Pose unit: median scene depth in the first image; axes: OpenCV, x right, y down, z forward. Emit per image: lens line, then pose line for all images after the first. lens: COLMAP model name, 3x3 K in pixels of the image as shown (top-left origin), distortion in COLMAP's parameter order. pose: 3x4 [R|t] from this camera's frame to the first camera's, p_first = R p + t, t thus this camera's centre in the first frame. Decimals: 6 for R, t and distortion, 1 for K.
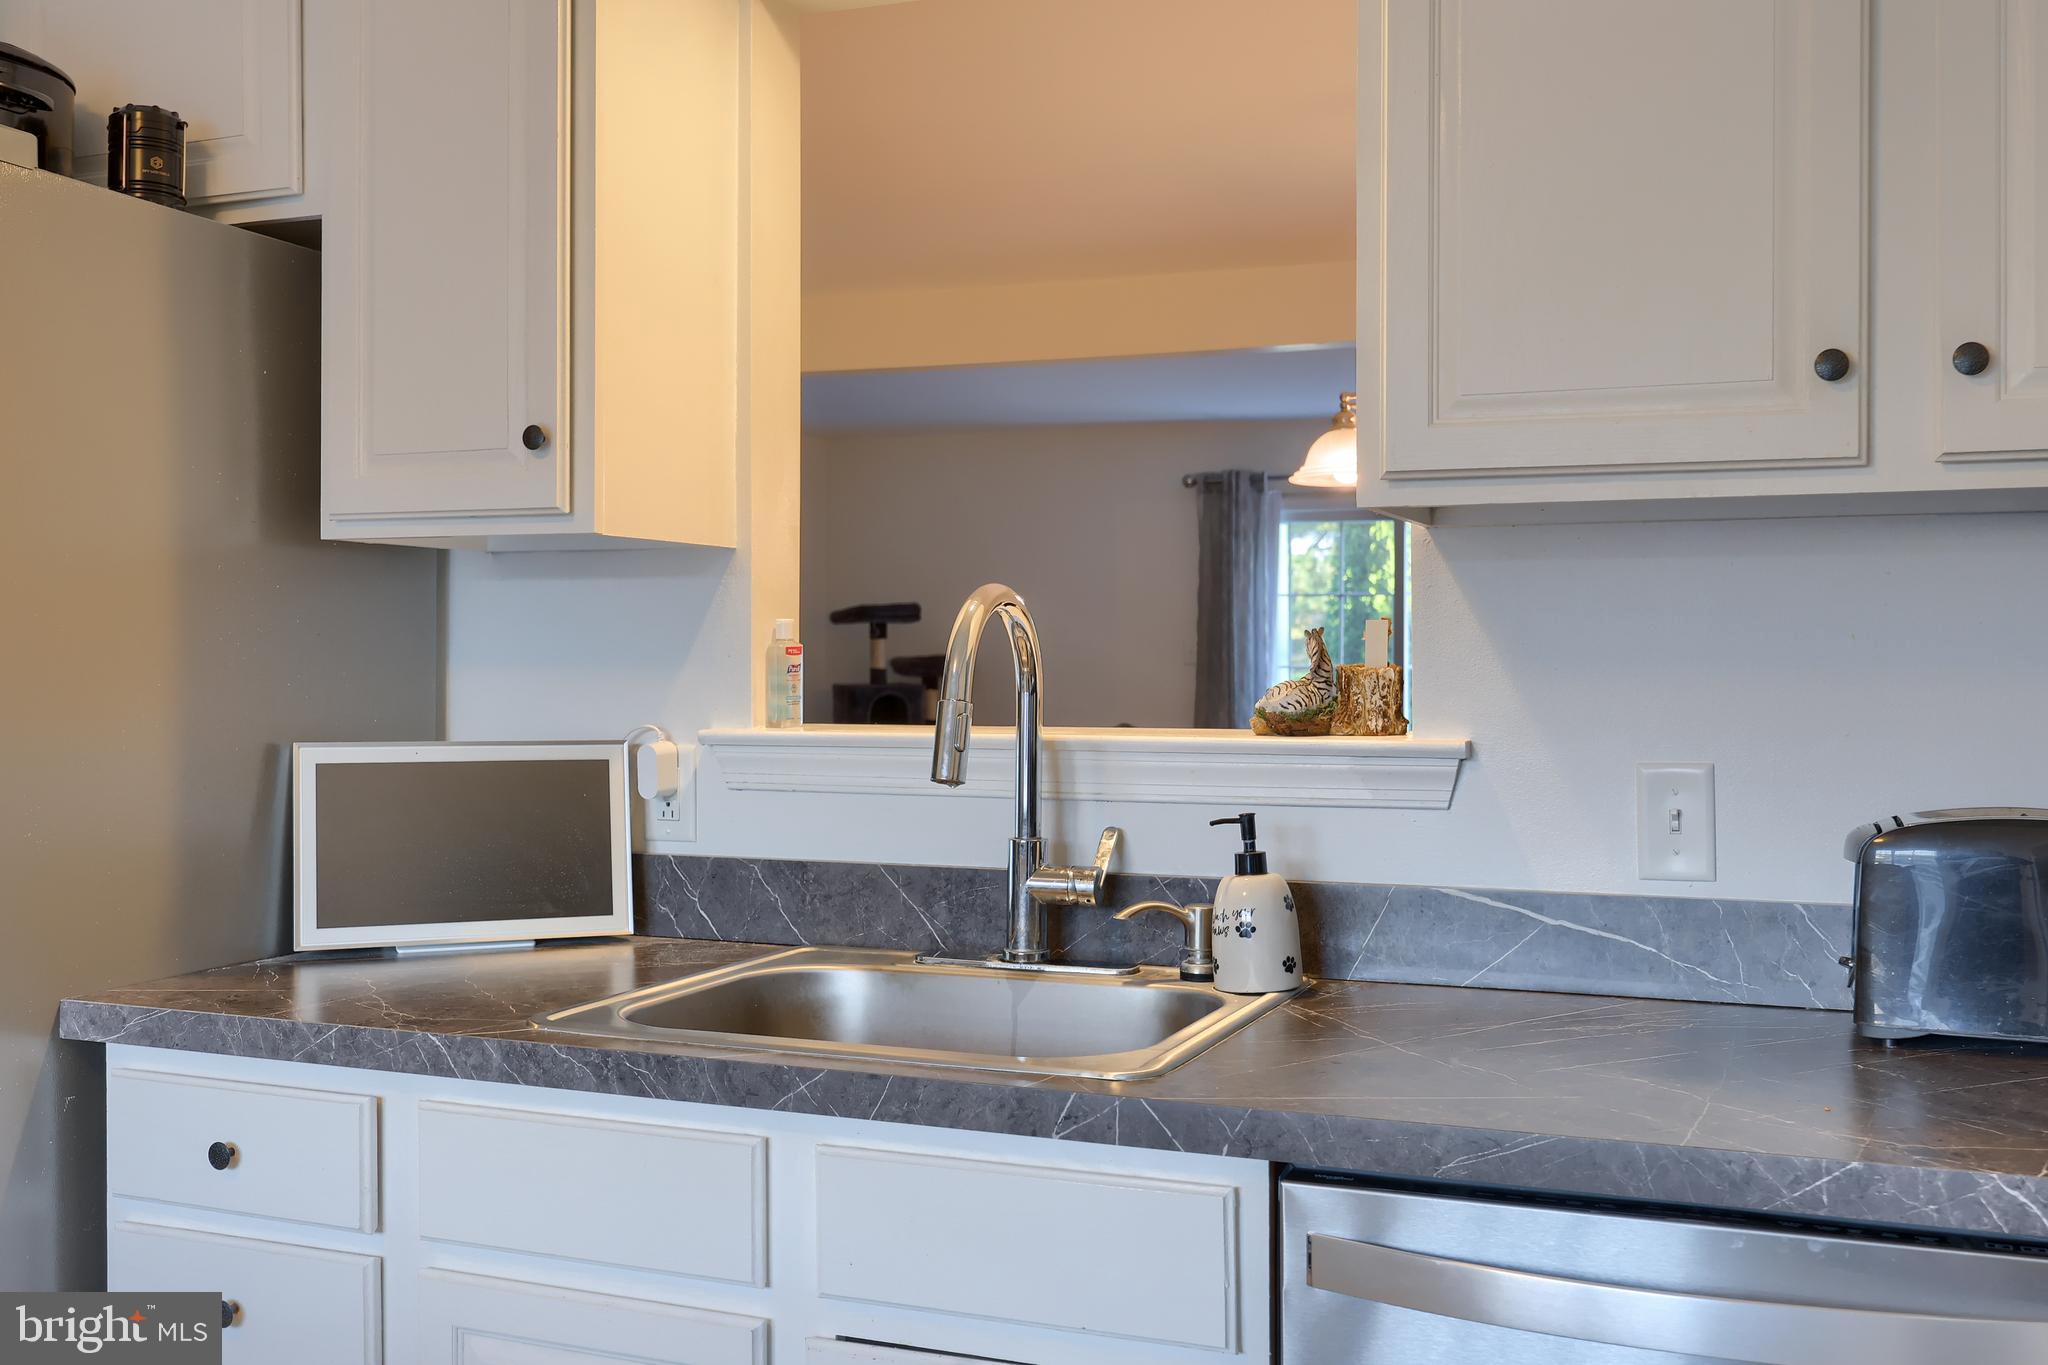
lens RADIAL K [[1971.6, 0, 1019.7], [0, 1971.6, 672.9], [0, 0, 1]] dist [0.007586, 0.000000]
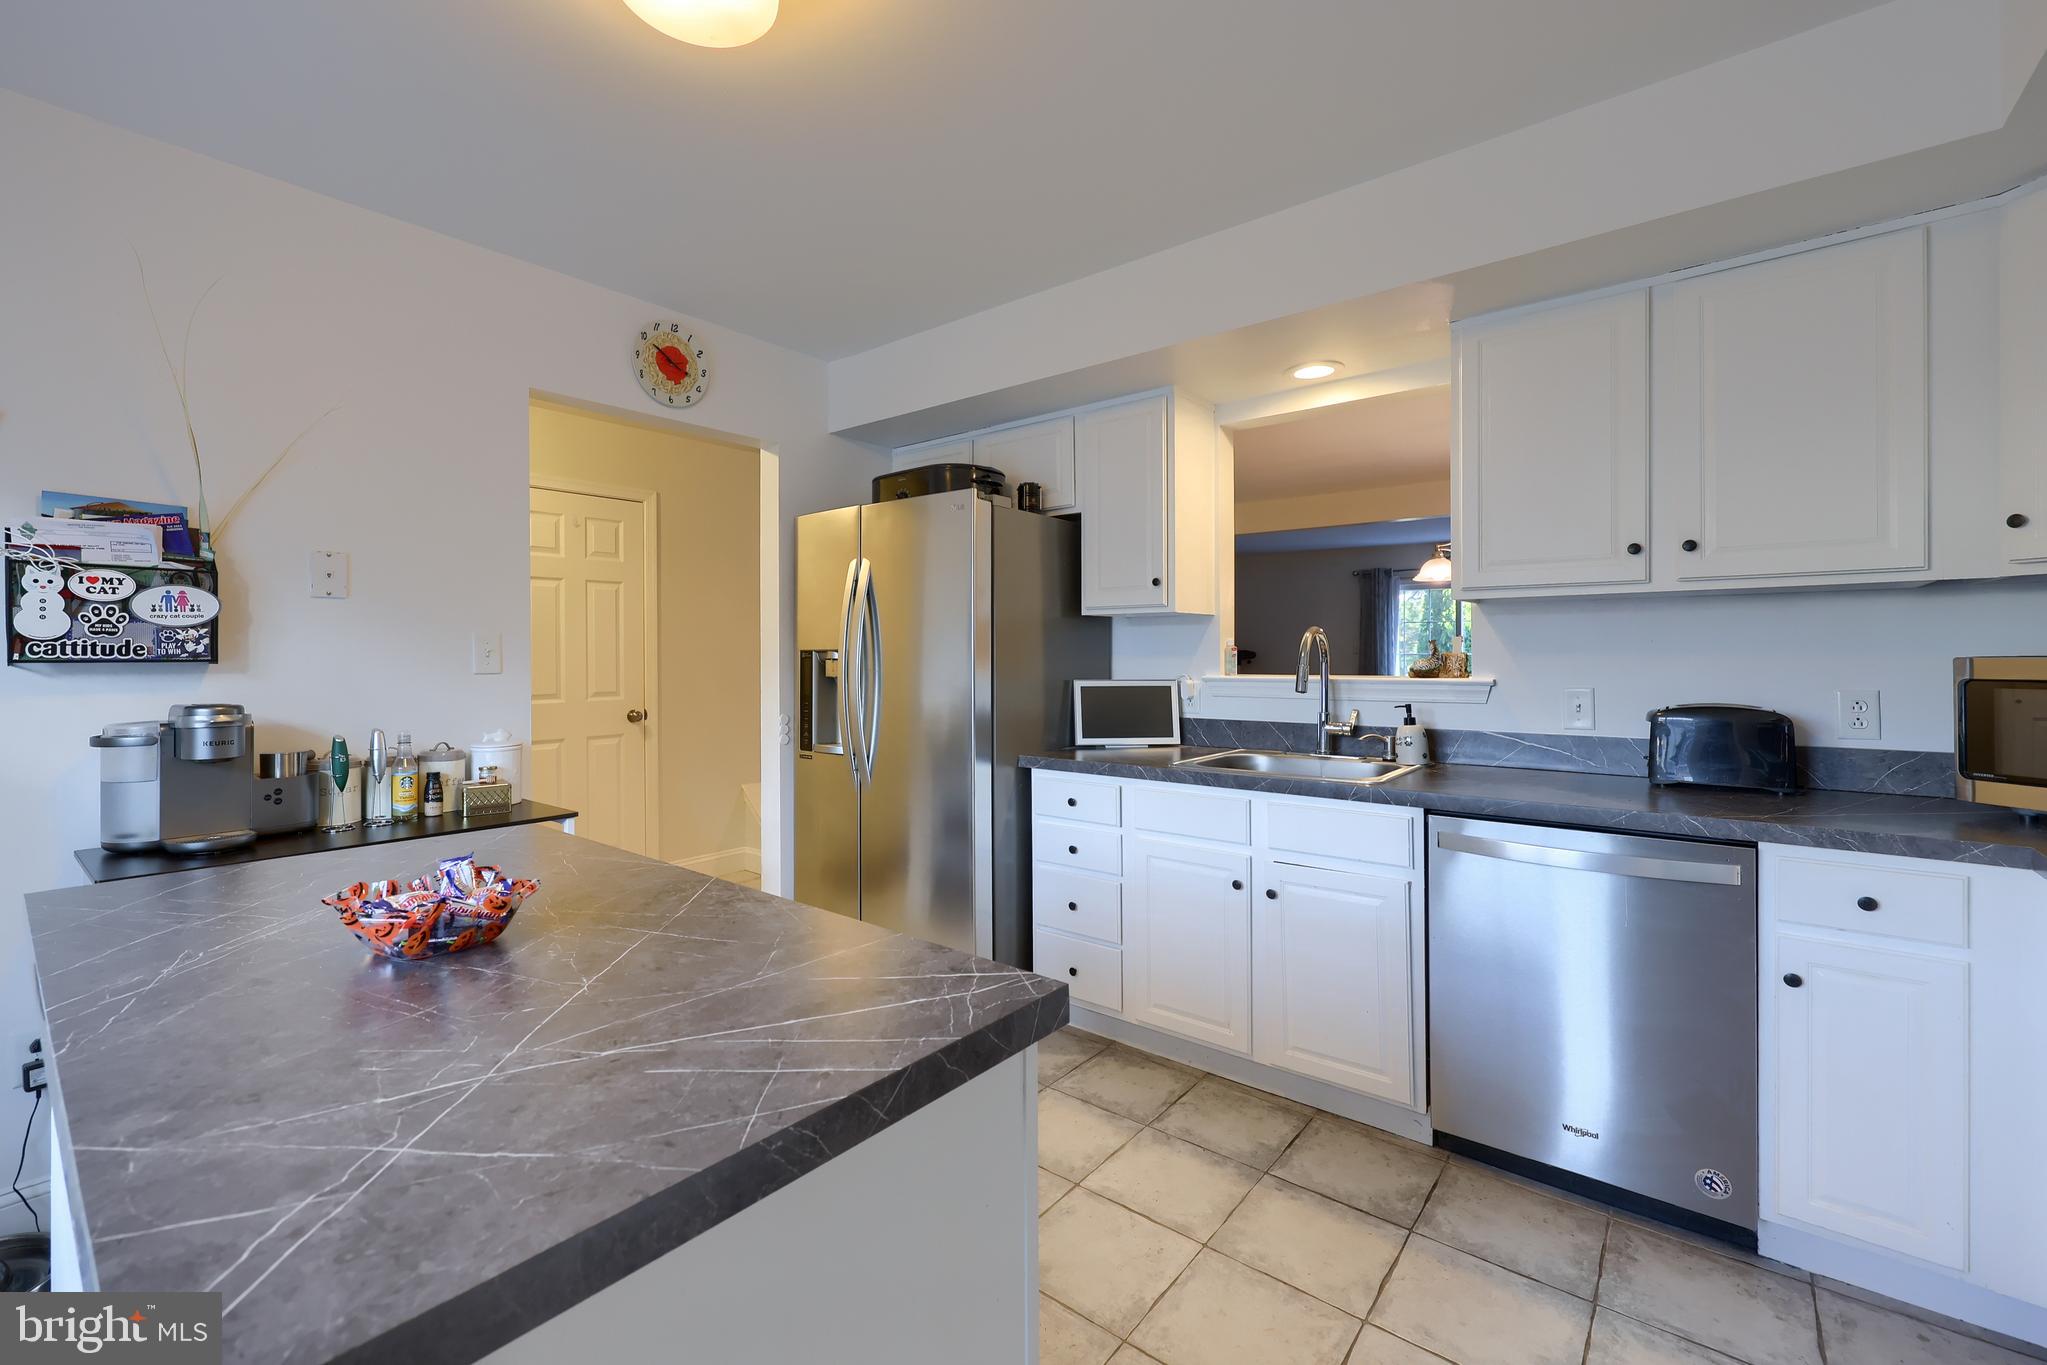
lens RADIAL K [[861.1, 0, 985.8], [0, 861.1, 656.9], [0, 0, 1]] dist [0.000035, 0.000061]
pose [[0.952516, -0.005144, -0.304446, -0.088389], [0.004564, 0.999986, -0.002614, 0.001907], [0.304455, 0.001100, 0.952526, -0.388576]]
